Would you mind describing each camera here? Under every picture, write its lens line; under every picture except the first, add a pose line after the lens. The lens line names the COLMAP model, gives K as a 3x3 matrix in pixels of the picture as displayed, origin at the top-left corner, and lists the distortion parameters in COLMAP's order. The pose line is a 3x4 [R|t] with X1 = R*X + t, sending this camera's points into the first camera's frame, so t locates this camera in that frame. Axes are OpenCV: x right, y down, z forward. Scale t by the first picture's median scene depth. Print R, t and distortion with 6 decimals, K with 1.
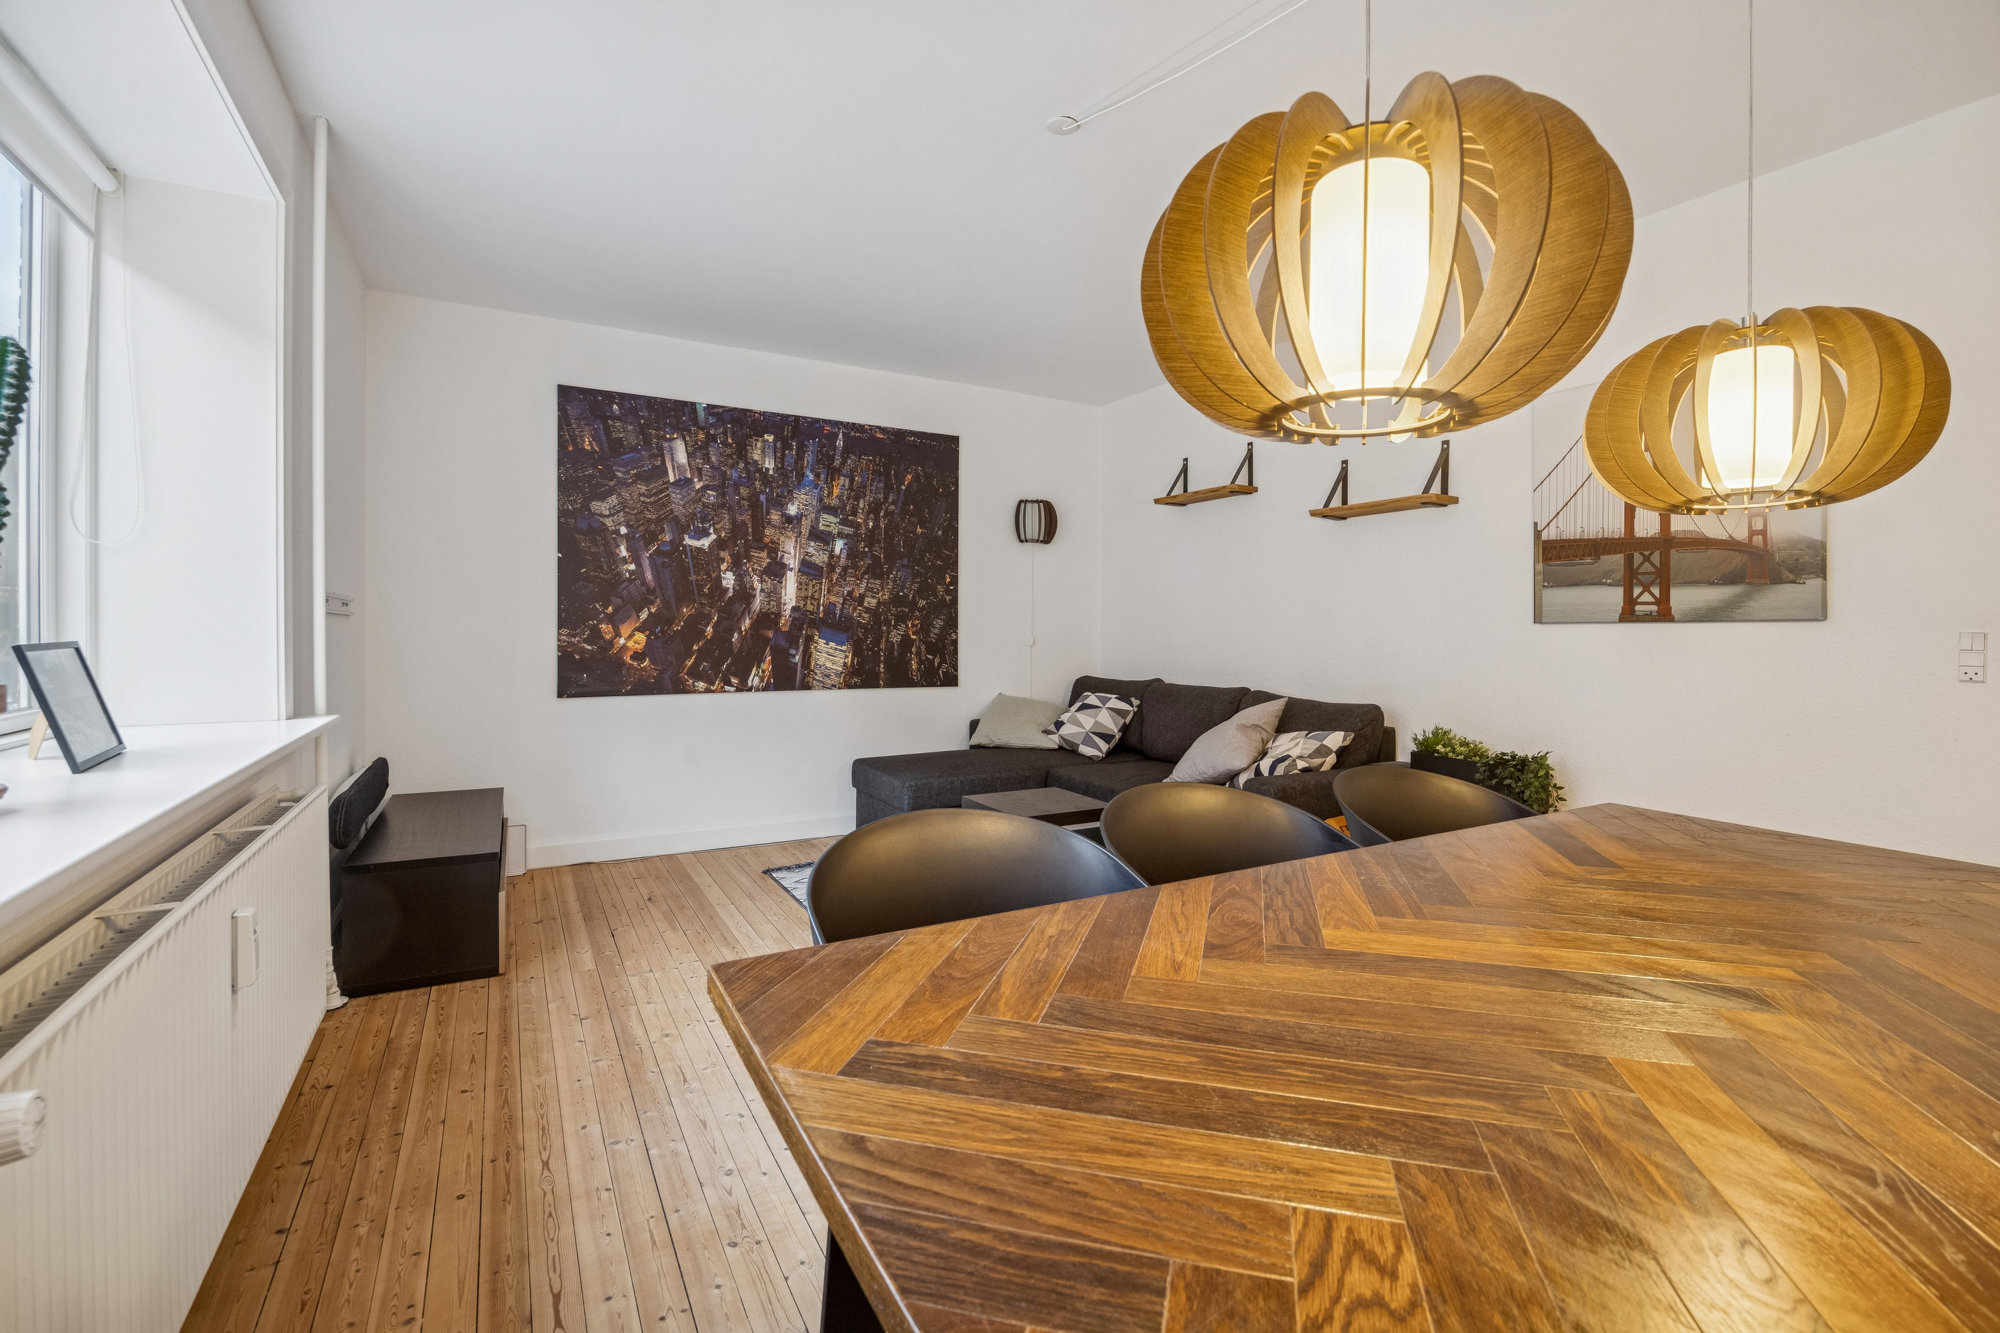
lens RADIAL K [[874.4, 0, 1029.5], [0, 874.4, 635.3], [0, 0, 1]] dist [-0.011051, 0.000159]
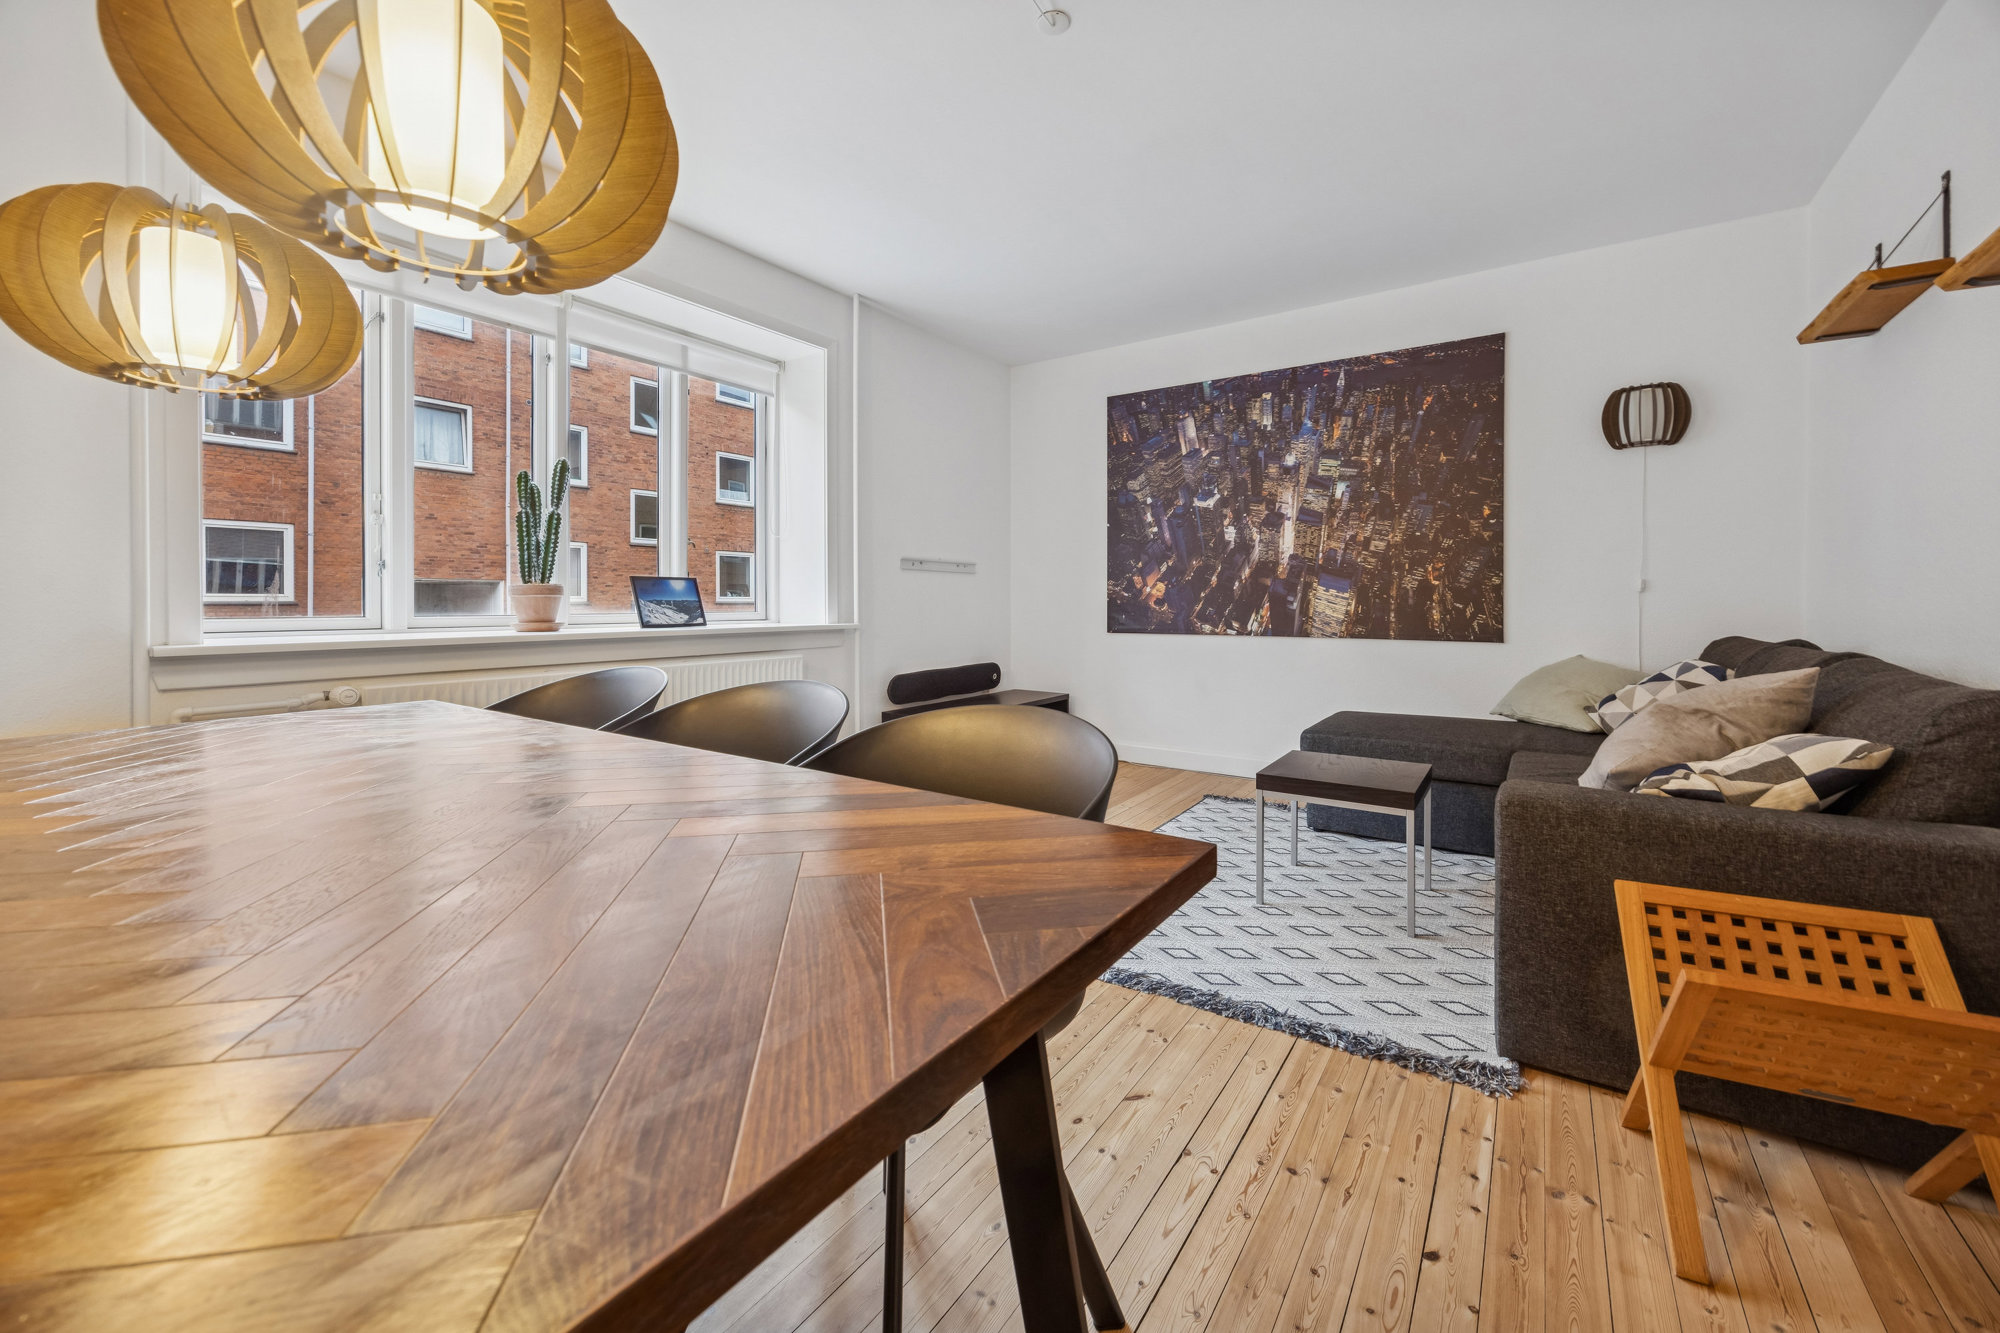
lens RADIAL K [[795.6, 0, 1014.7], [0, 795.6, 602.8], [0, 0, 1]] dist [0.002334, -0.000362]
pose [[0.427002, -0.005628, -0.904233, 0.453431], [-0.001775, 0.999973, -0.007062, 0.032106], [0.904249, 0.004621, 0.426981, 0.323964]]
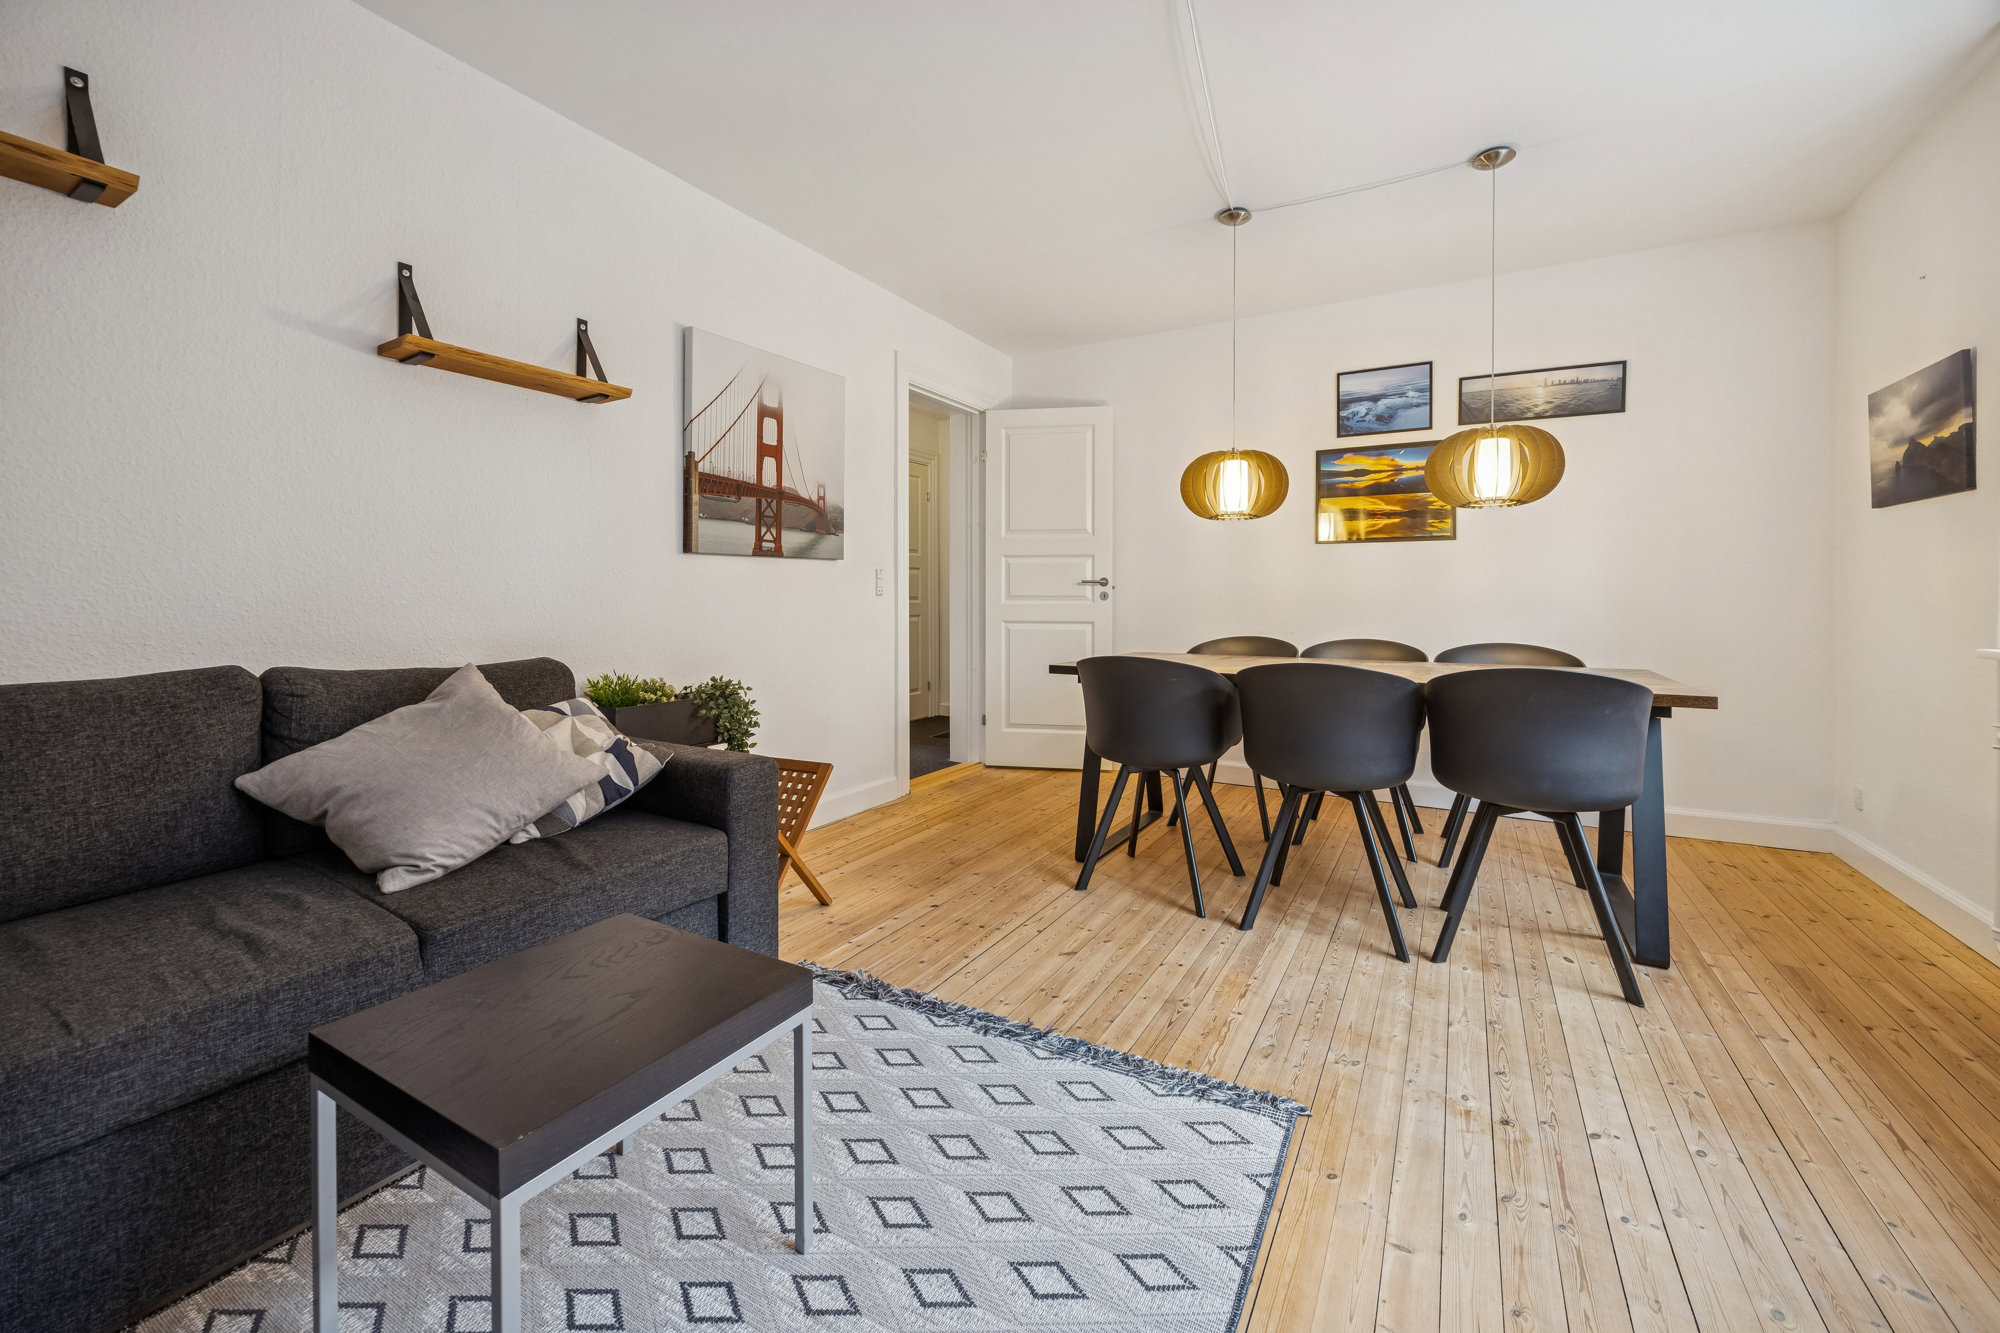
lens RADIAL K [[795.6, 0, 1001.5], [0, 795.6, 608.3], [0, 0, 1]] dist [0.002334, -0.000362]
pose [[-0.474097, -0.022564, 0.880184, -0.285891], [0.001122, 0.999655, 0.026231, 0.018834], [-0.880472, 0.013424, -0.473908, 0.814228]]
